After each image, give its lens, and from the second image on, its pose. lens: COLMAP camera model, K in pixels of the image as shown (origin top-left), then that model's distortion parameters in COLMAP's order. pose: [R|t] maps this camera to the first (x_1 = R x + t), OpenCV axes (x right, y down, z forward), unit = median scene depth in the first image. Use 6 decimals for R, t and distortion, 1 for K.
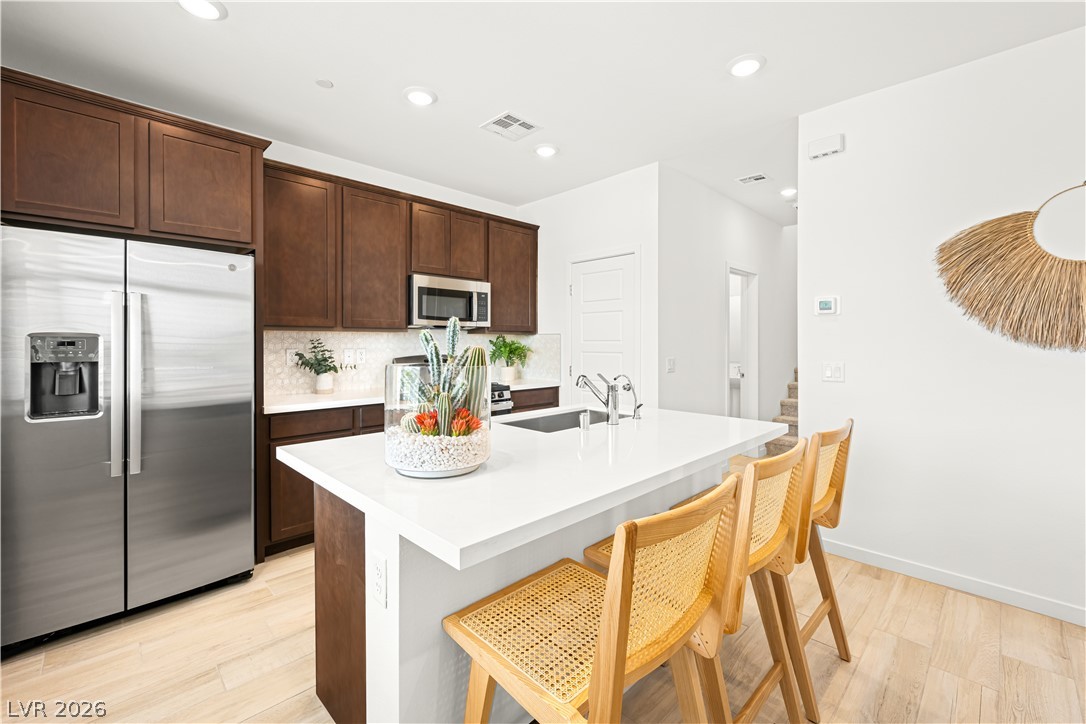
lens RADIAL K [[456.1, 0, 545.3], [0, 456.1, 342.1], [0, 0, 1]] dist [-0.001316, -0.000133]
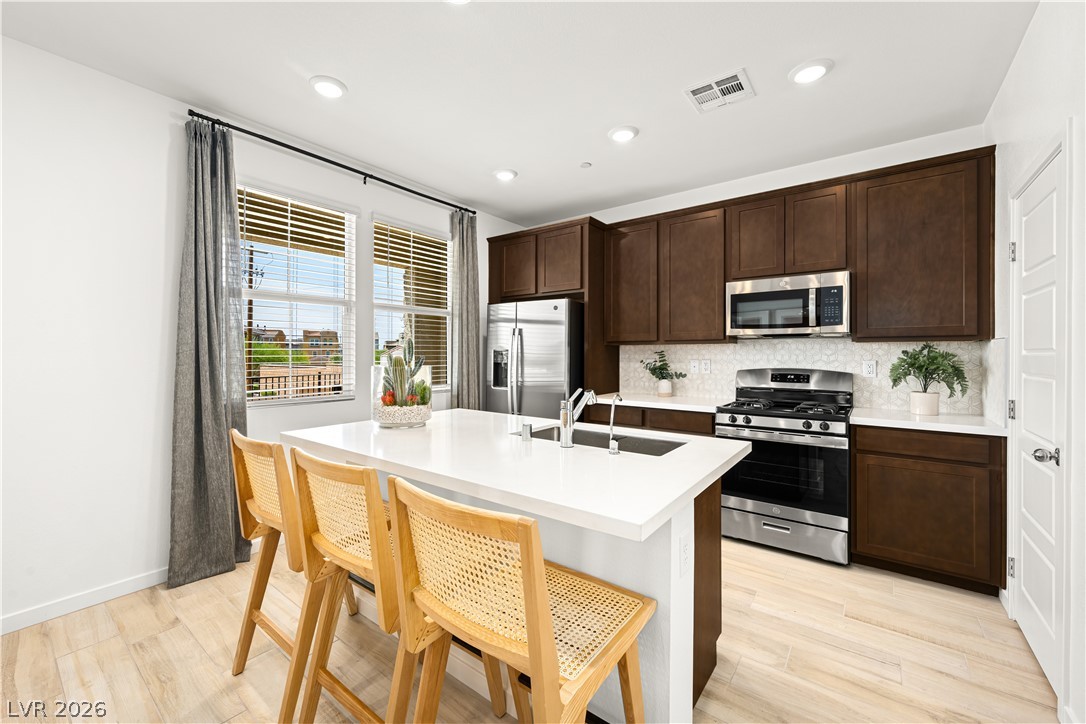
lens RADIAL K [[434.2, 0, 541.3], [0, 434.2, 355.8], [0, 0, 1]] dist [-0.001274, -0.000396]
pose [[0.130027, 0.003011, -0.991506, 0.640824], [-0.002870, 0.999992, 0.002660, 0.004162], [0.991506, 0.002500, 0.130035, 0.562600]]
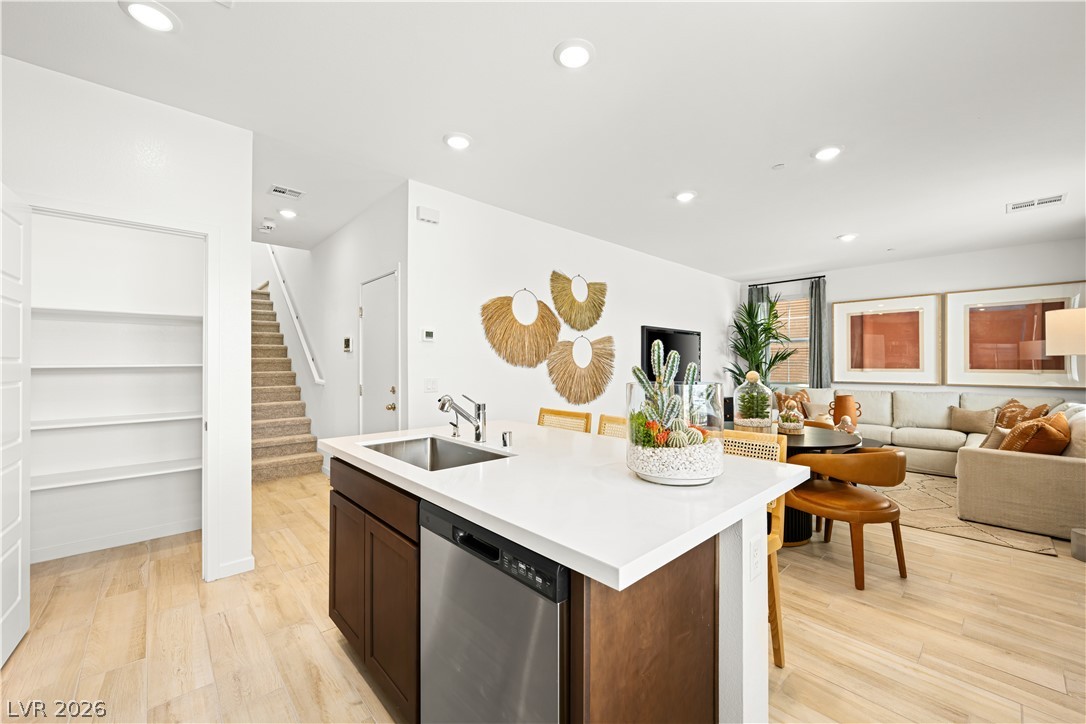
lens RADIAL K [[428.4, 0, 544.0], [0, 428.4, 359.7], [0, 0, 1]] dist [-0.000155, 0.000124]
pose [[0.036979, 0.008805, 0.999277, -0.542306], [0.000773, 0.999961, -0.008840, 0.001599], [-0.999316, 0.001099, 0.036970, 0.544377]]
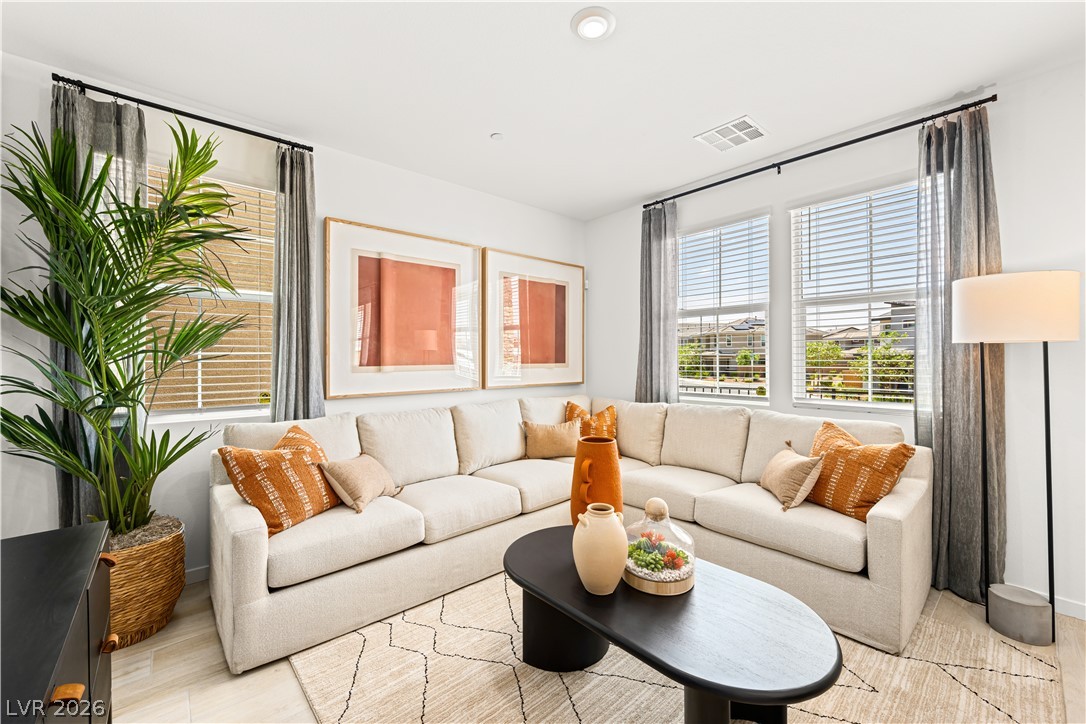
lens RADIAL K [[434.2, 0, 541.3], [0, 434.2, 355.8], [0, 0, 1]] dist [-0.001274, -0.000396]
pose [[-0.997862, 0.003041, 0.065284, 1.050086], [0.002910, 0.999994, -0.002105, 0.004913], [-0.065290, -0.001911, -0.997864, 0.118812]]
